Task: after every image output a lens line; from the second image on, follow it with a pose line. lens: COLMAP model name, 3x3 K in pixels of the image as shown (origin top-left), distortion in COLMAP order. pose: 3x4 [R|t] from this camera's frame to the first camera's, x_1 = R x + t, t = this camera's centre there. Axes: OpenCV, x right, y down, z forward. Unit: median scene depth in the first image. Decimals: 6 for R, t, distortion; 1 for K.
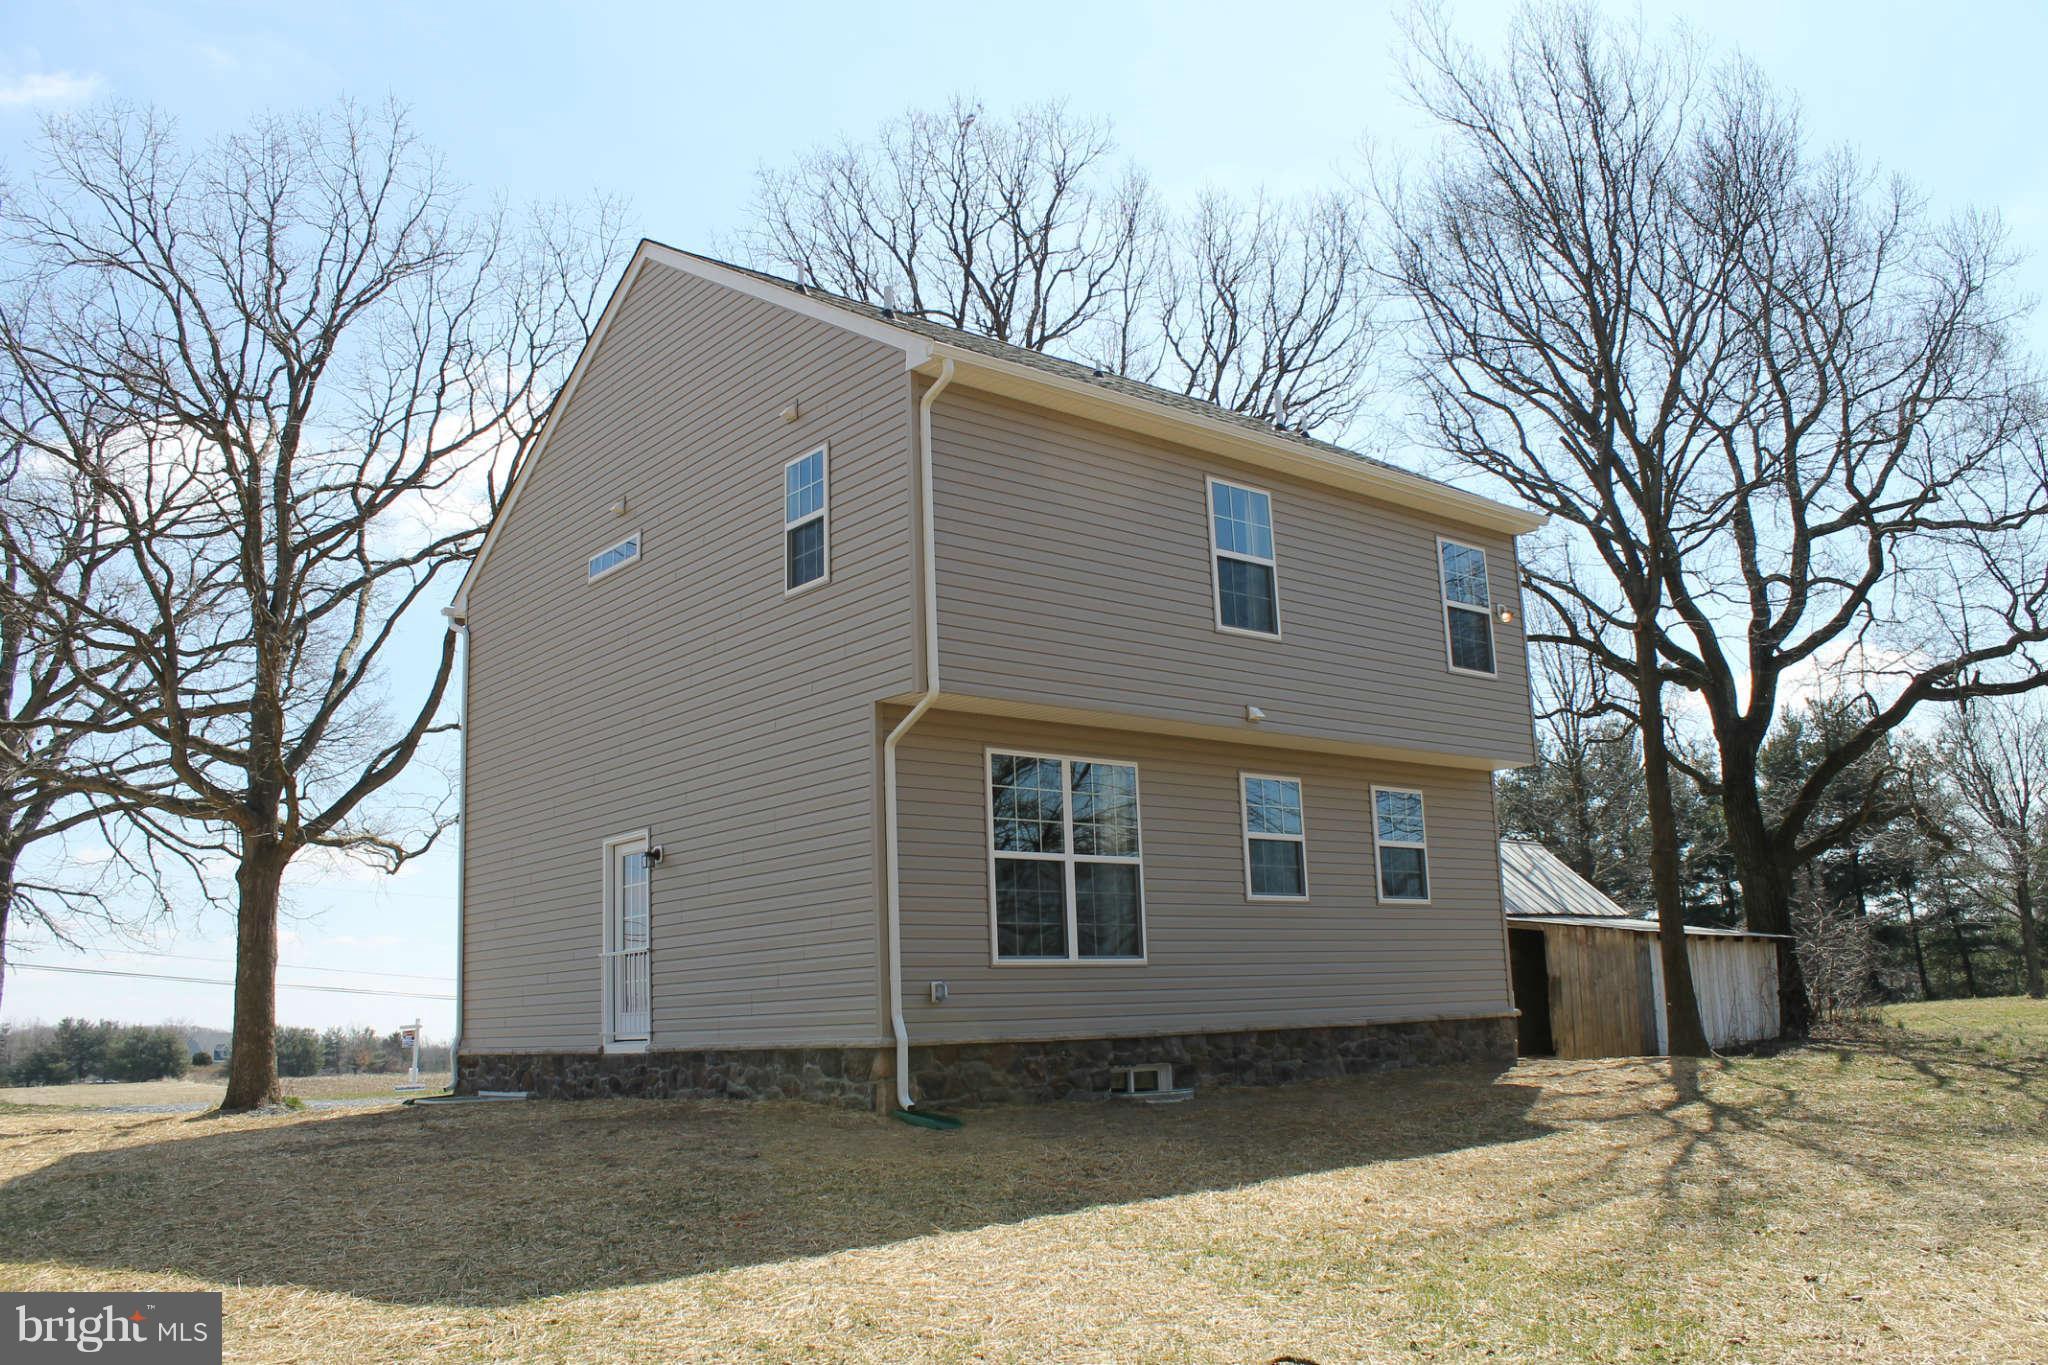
lens RADIAL K [[1700.8, 0, 1022.3], [0, 1700.8, 678.7], [0, 0, 1]] dist [-0.114606, 0.005777]
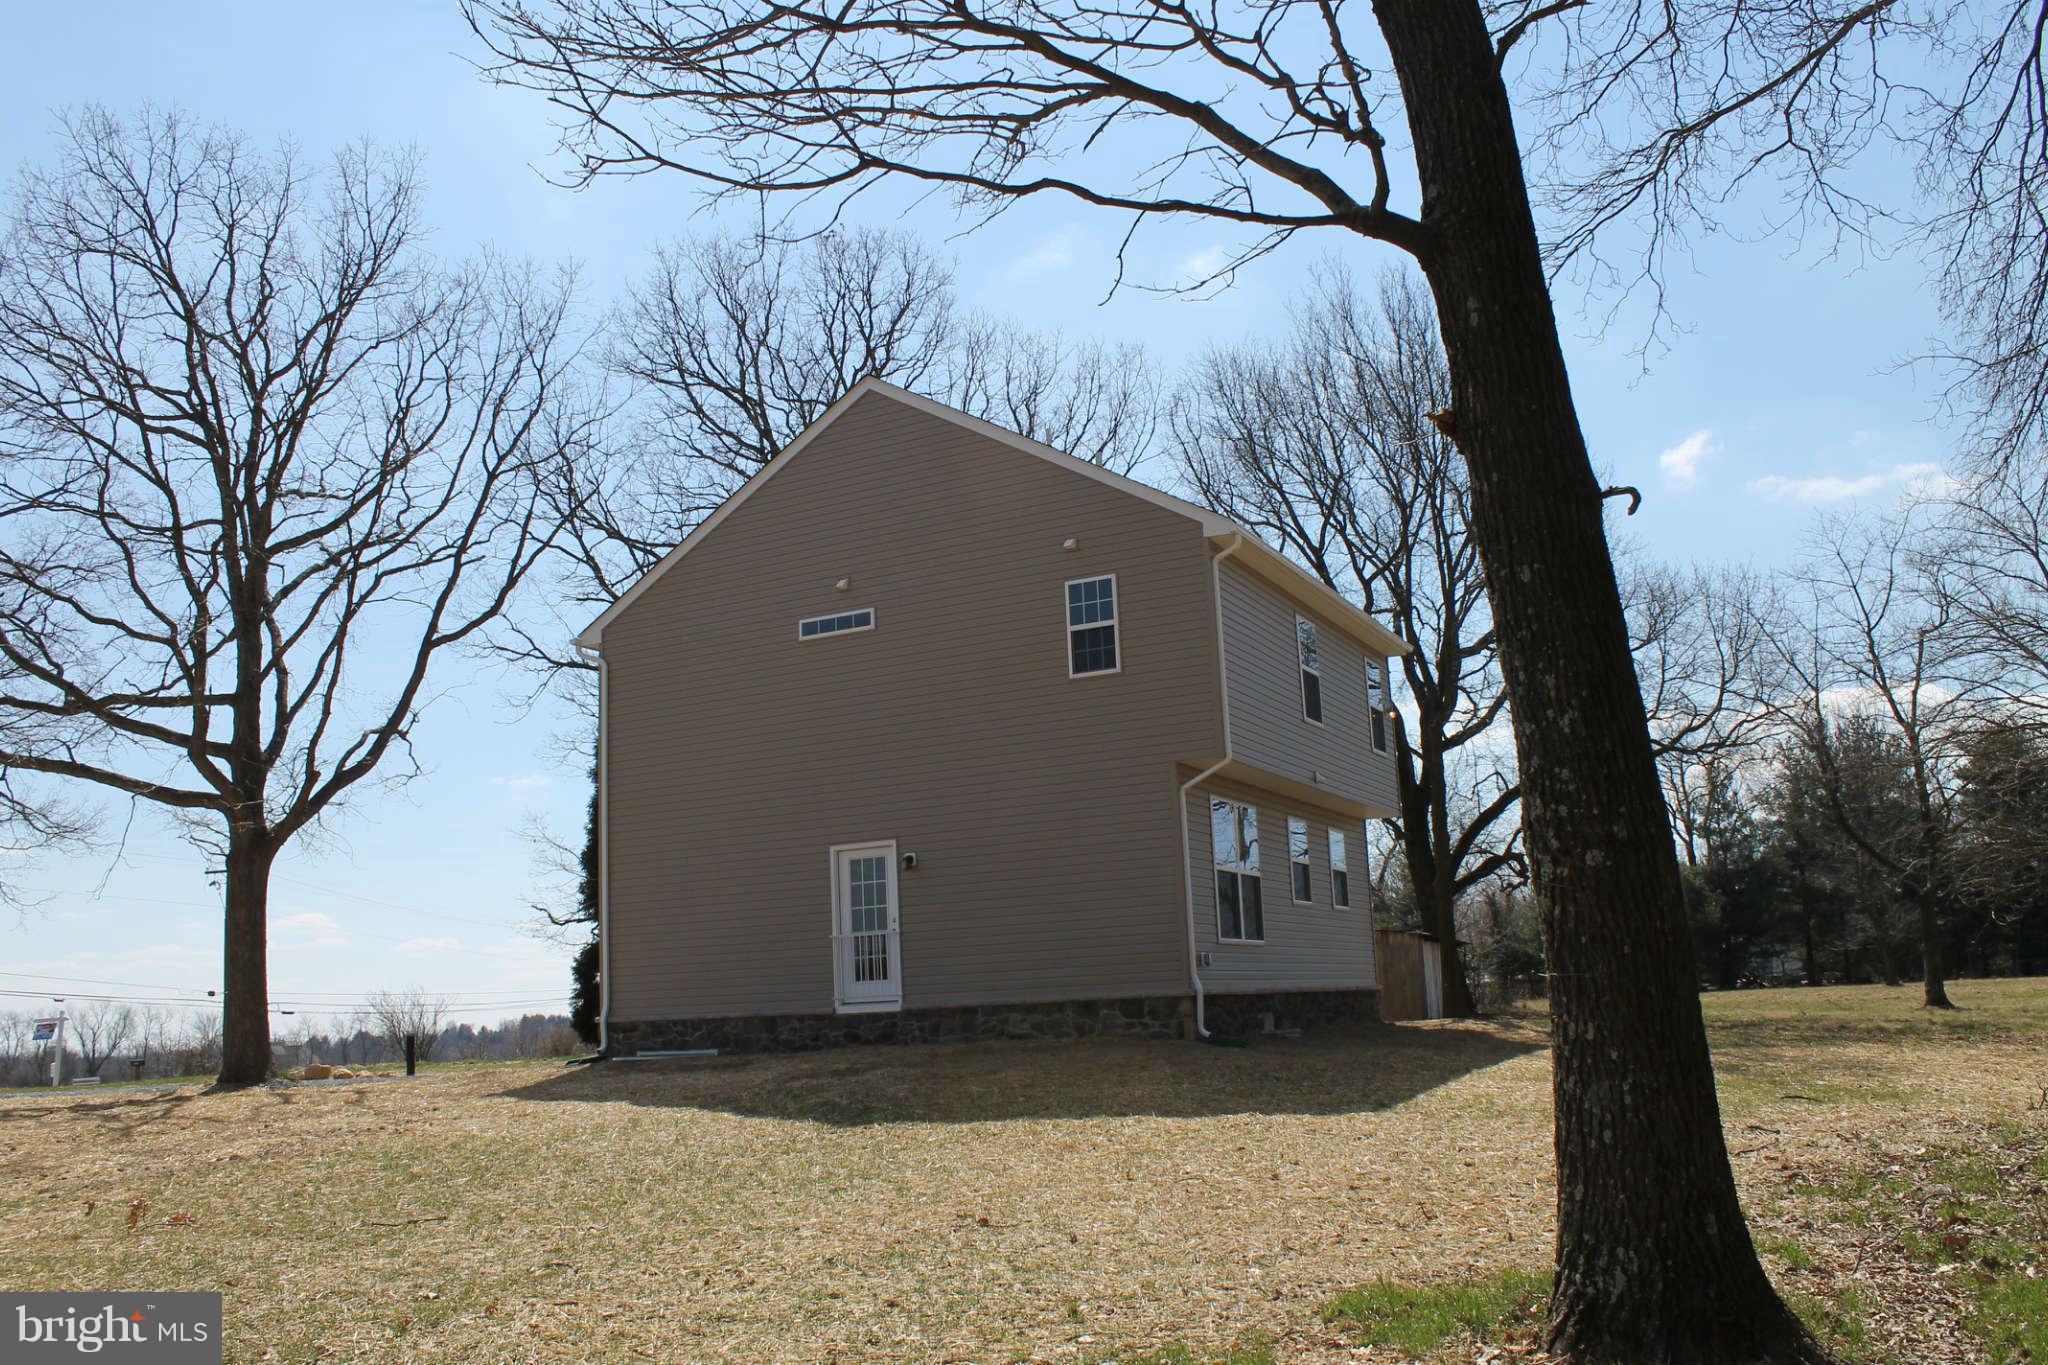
lens RADIAL K [[1700.8, 0, 1024.4], [0, 1700.8, 692.5], [0, 0, 1]] dist [-0.114606, 0.005777]
pose [[0.916790, 0.070271, 0.393138, -0.717540], [-0.069512, 0.997450, -0.016188, -0.011598], [-0.393273, -0.012487, 0.919337, -0.268451]]
